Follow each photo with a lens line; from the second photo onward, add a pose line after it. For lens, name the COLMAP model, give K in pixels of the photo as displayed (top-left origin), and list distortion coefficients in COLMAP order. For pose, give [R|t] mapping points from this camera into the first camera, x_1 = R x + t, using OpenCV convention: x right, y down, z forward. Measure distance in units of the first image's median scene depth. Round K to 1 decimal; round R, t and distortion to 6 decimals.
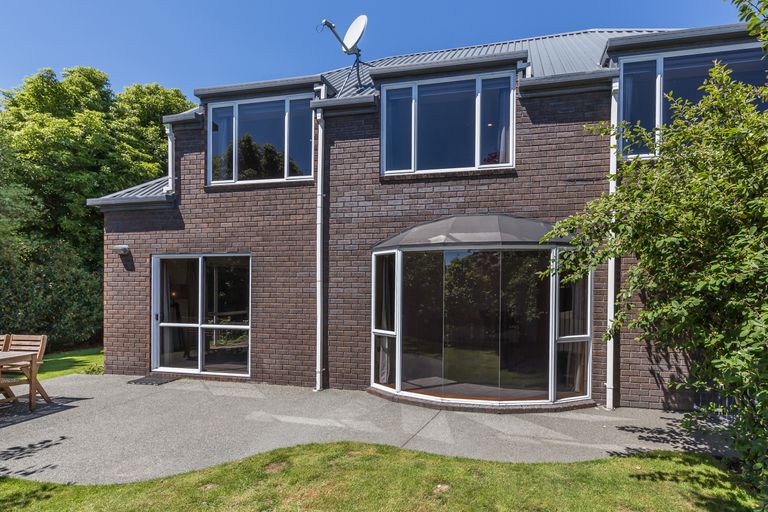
lens RADIAL K [[344.2, 0, 384.0], [0, 344.2, 301.4], [0, 0, 1]] dist [0.001571, 0.000176]
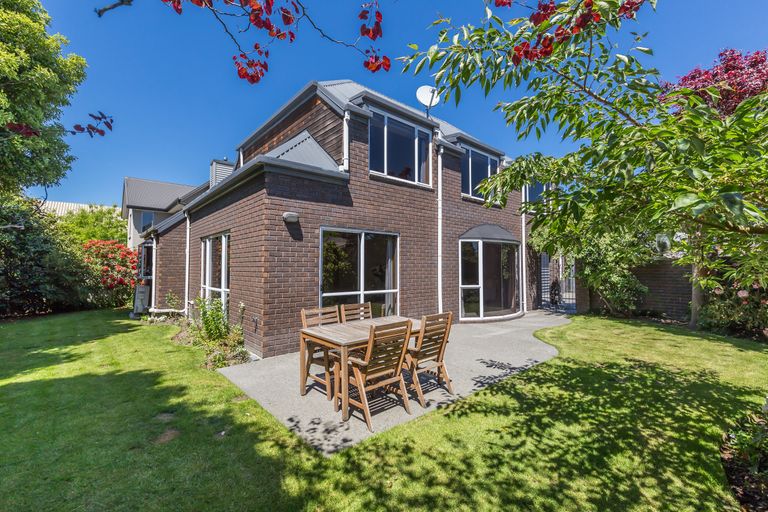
lens RADIAL K [[325.7, 0, 384.0], [0, 325.7, 256.0], [0, 0, 1]] dist [0.001523, 0.000118]
pose [[0.618166, 0.015121, 0.785902, -1.347381], [0.010095, 0.999580, -0.027172, -0.020520], [-0.785982, 0.024730, 0.617754, 0.274058]]
